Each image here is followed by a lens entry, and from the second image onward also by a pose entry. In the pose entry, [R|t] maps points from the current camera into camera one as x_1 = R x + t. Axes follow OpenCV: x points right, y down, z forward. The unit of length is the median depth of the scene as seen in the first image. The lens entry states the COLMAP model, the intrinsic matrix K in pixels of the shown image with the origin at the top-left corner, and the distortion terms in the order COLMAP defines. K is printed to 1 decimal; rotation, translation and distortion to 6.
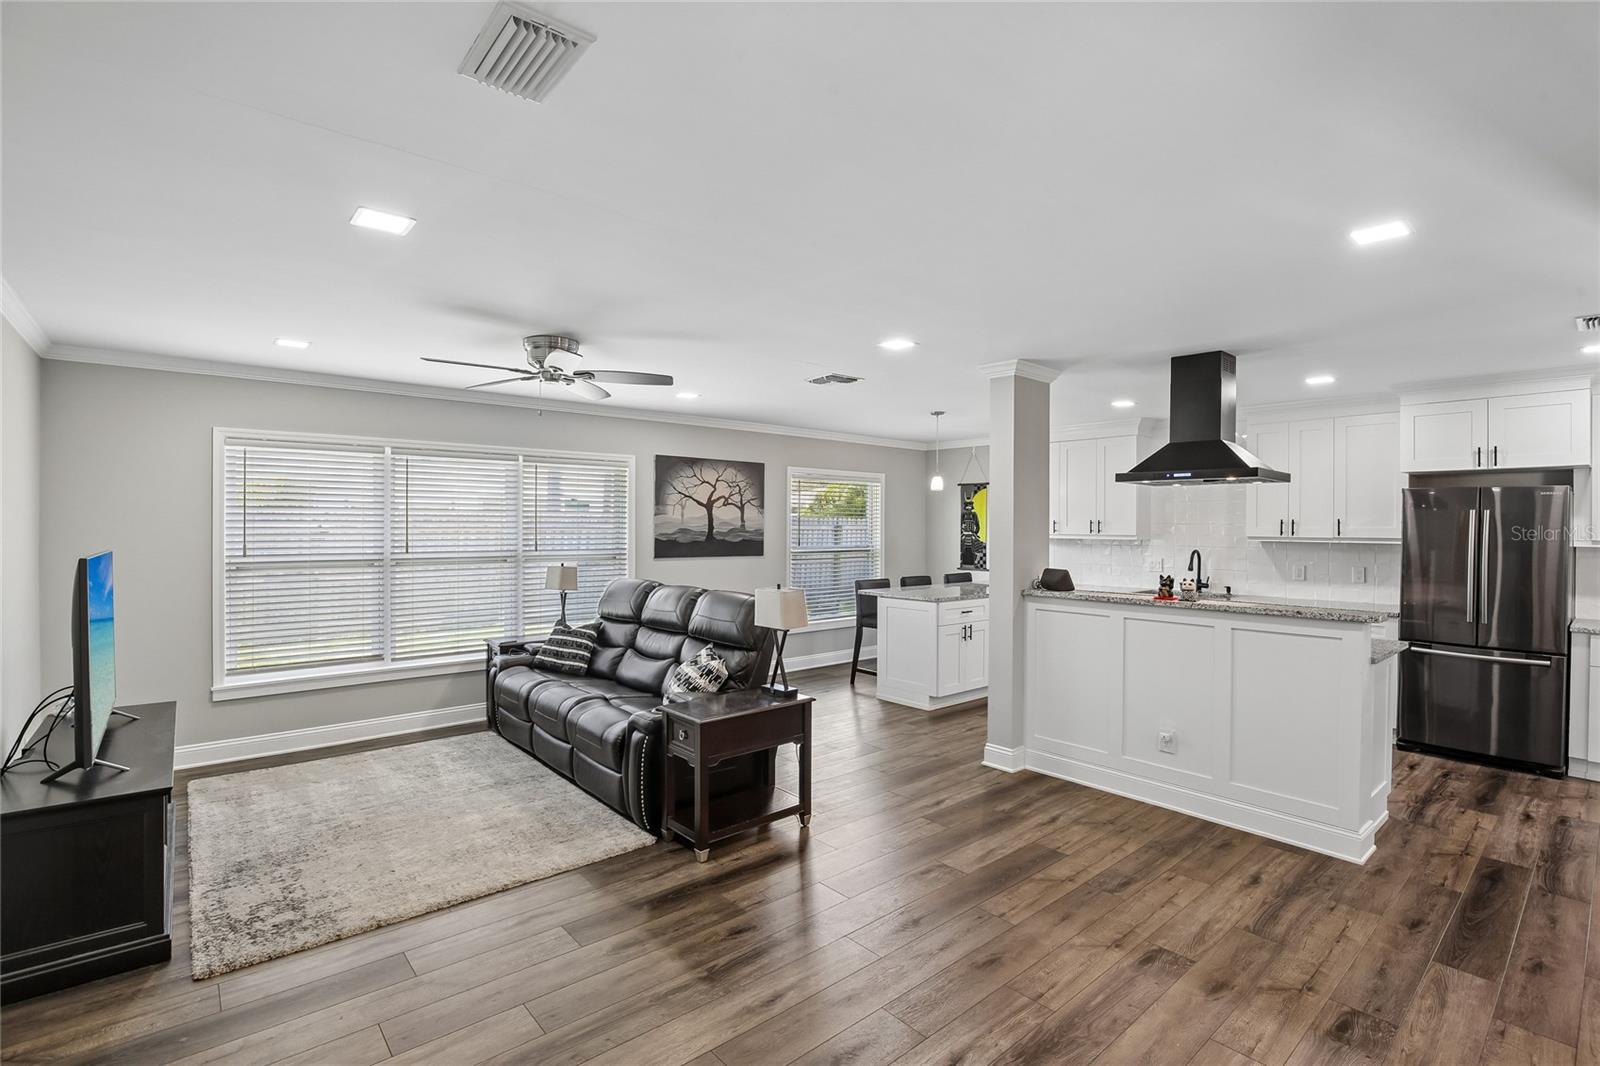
lens RADIAL K [[734.3, 0, 791.3], [0, 734.3, 531.4], [0, 0, 1]] dist [-0.033803, 0.002998]
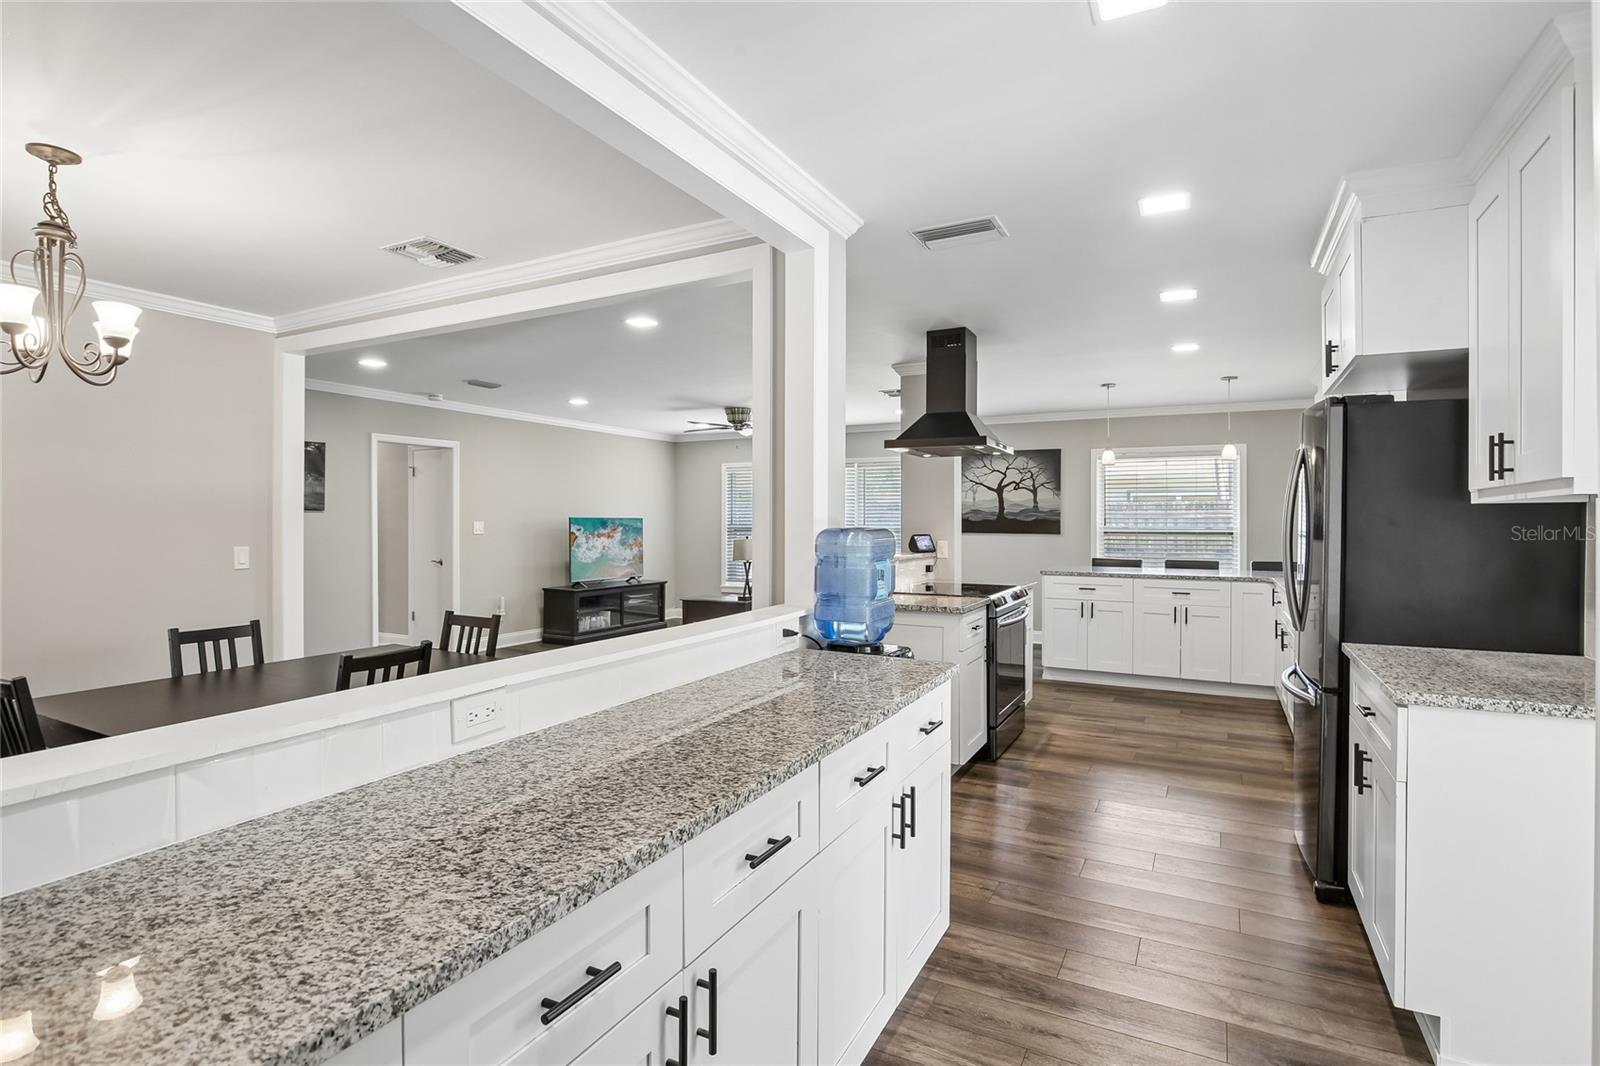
lens RADIAL K [[804.1, 0, 796.5], [0, 804.1, 529.6], [0, 0, 1]] dist [-0.020145, 0.004206]
pose [[0.370520, 0.005173, -0.928810, 0.986887], [-0.007395, 0.999969, 0.002619, 0.028093], [0.928795, 0.005898, 0.370546, 0.217381]]
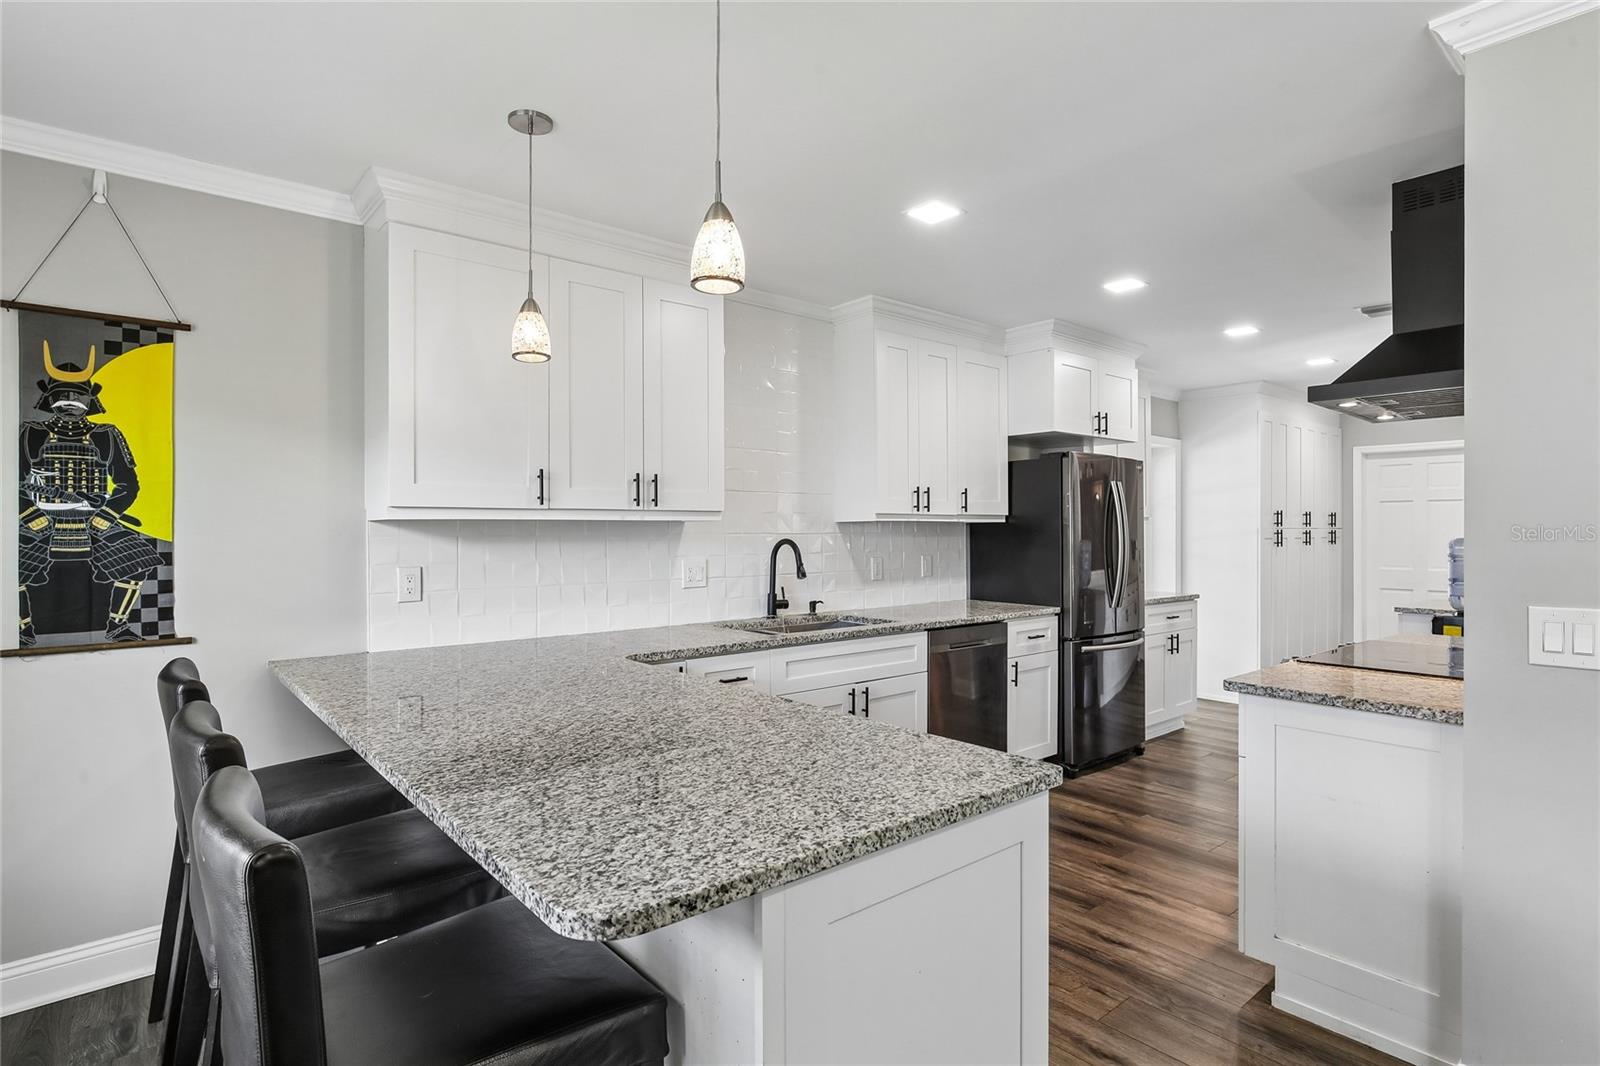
lens RADIAL K [[804.1, 0, 805.0], [0, 804.1, 531.0], [0, 0, 1]] dist [-0.020145, 0.004206]
pose [[0.007390, -0.006297, 0.999953, -0.034846], [0.009772, 0.999933, 0.006225, 0.014766], [-0.999925, 0.009726, 0.007451, 0.938373]]
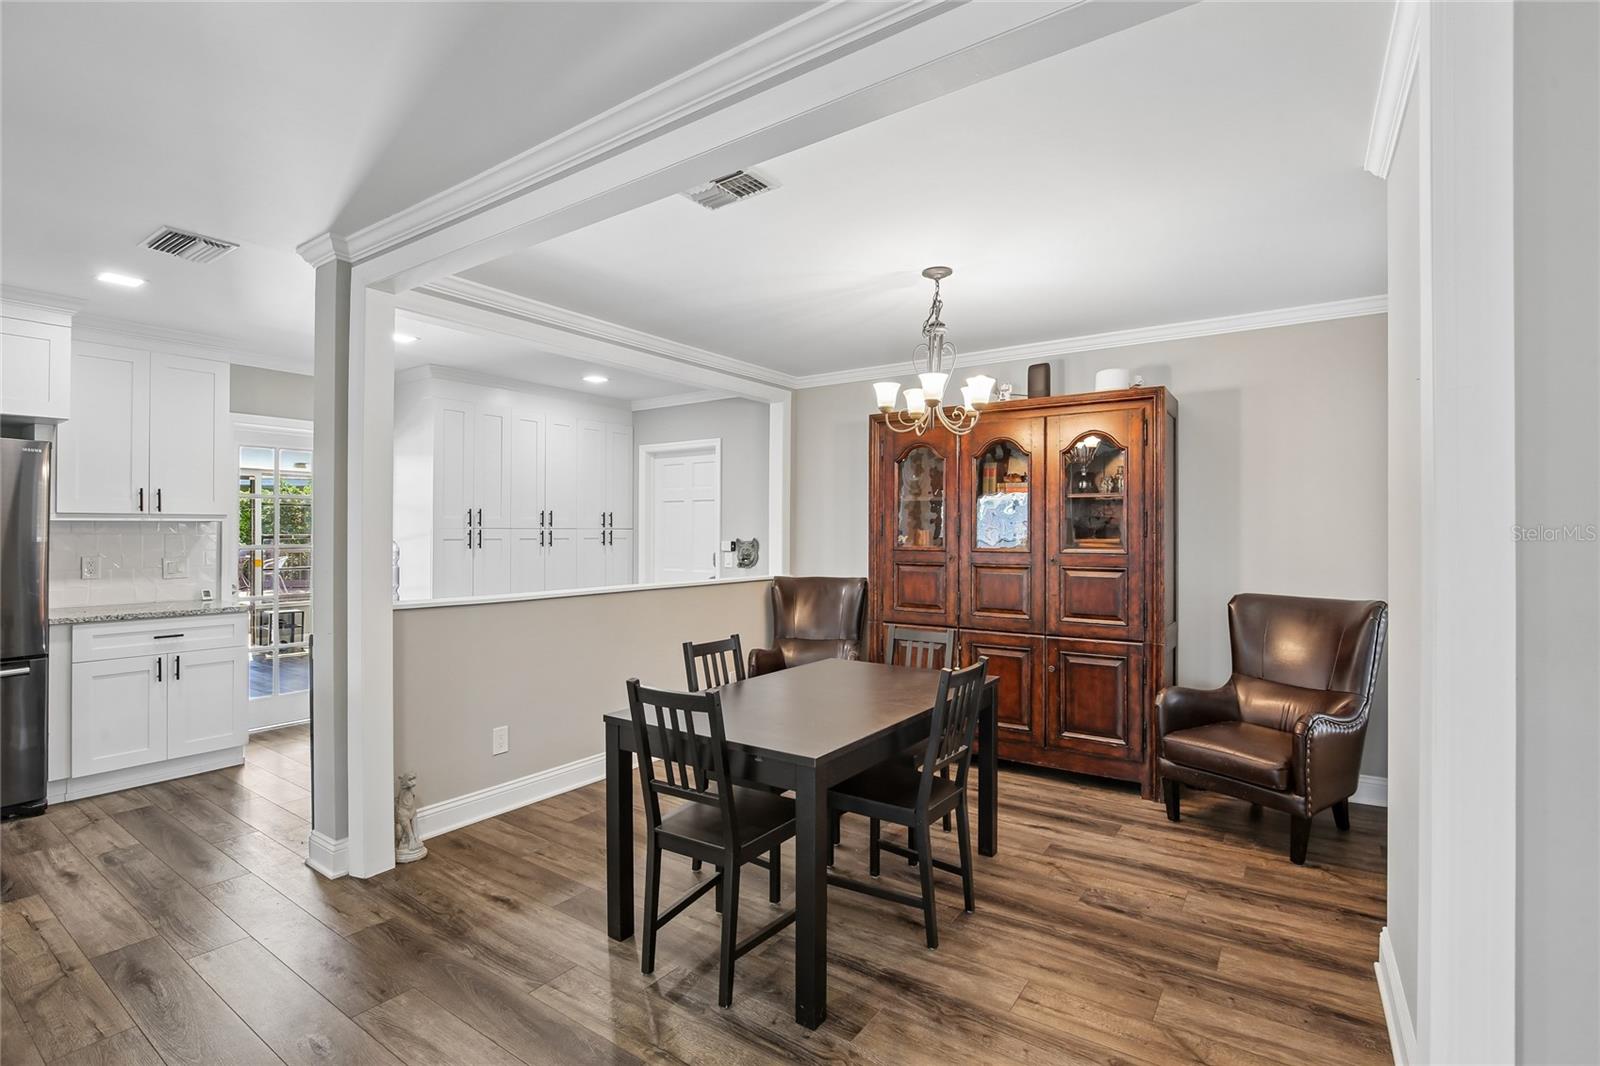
lens RADIAL K [[734.3, 0, 798.0], [0, 734.3, 529.1], [0, 0, 1]] dist [-0.033803, 0.002998]
pose [[-0.262480, -0.001841, 0.964936, 0.070031], [0.004582, 0.999985, 0.003154, 0.022437], [-0.964927, 0.005249, -0.262467, 0.251743]]
